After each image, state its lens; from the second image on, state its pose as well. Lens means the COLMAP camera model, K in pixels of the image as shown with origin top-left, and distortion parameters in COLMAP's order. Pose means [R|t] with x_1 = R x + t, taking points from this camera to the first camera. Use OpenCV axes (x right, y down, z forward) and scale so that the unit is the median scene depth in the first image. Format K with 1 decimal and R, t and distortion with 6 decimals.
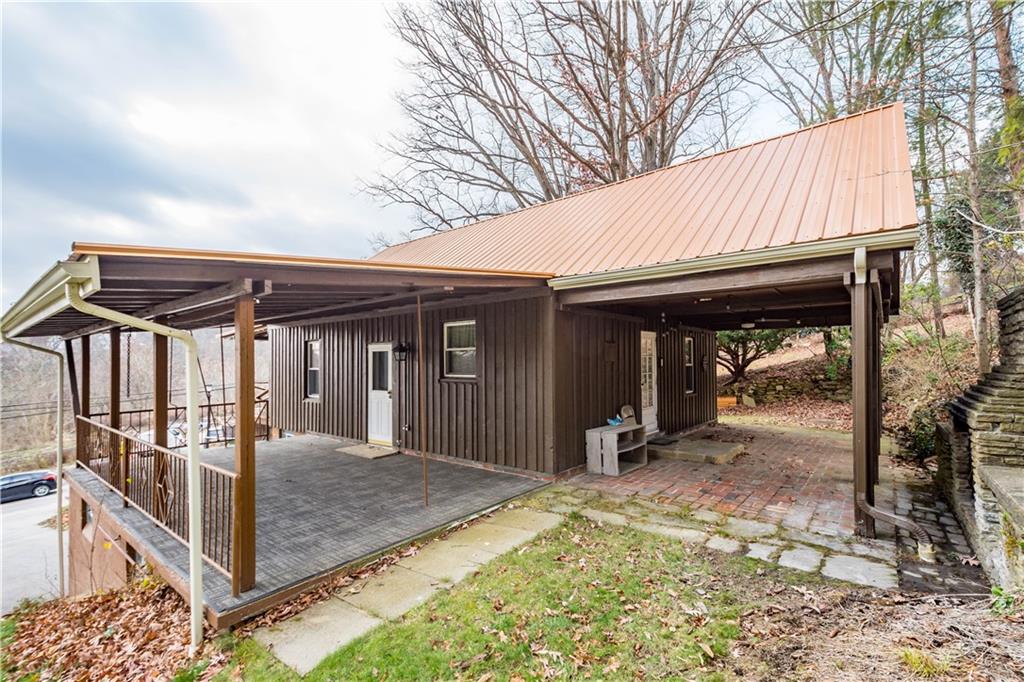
lens RADIAL K [[456.3, 0, 522.2], [0, 456.3, 353.4], [0, 0, 1]] dist [0.016860, -0.000146]
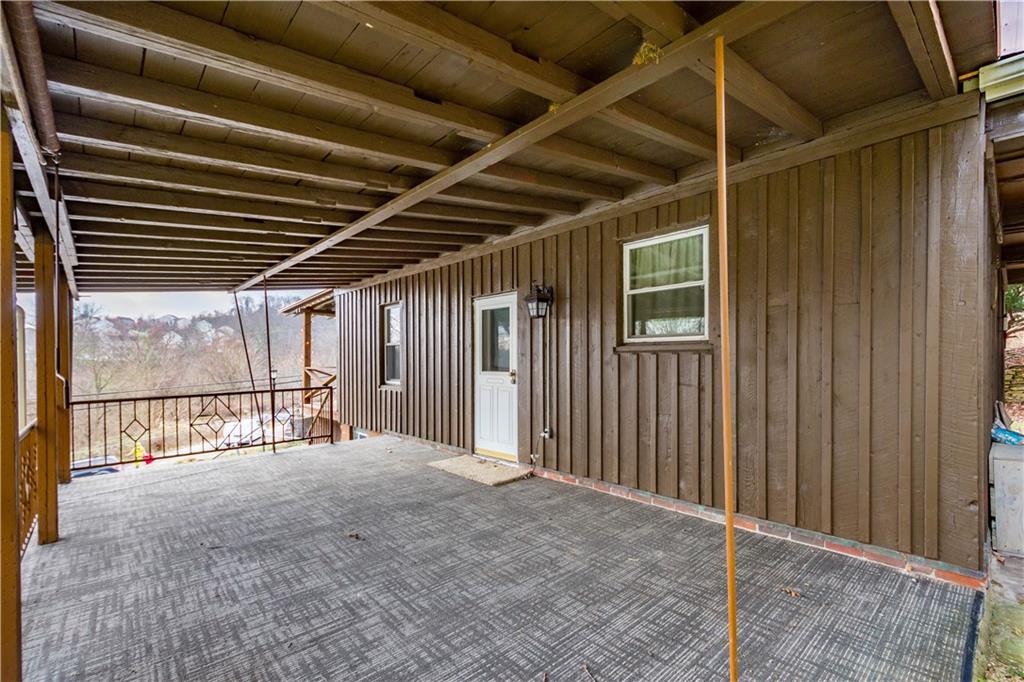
lens RADIAL K [[456.3, 0, 522.2], [0, 456.3, 353.4], [0, 0, 1]] dist [0.016860, -0.000146]
pose [[0.990194, -0.001458, -0.139692, -0.194254], [0.002639, 0.999962, 0.008269, 0.053696], [0.139675, -0.008556, 0.990160, 0.403289]]
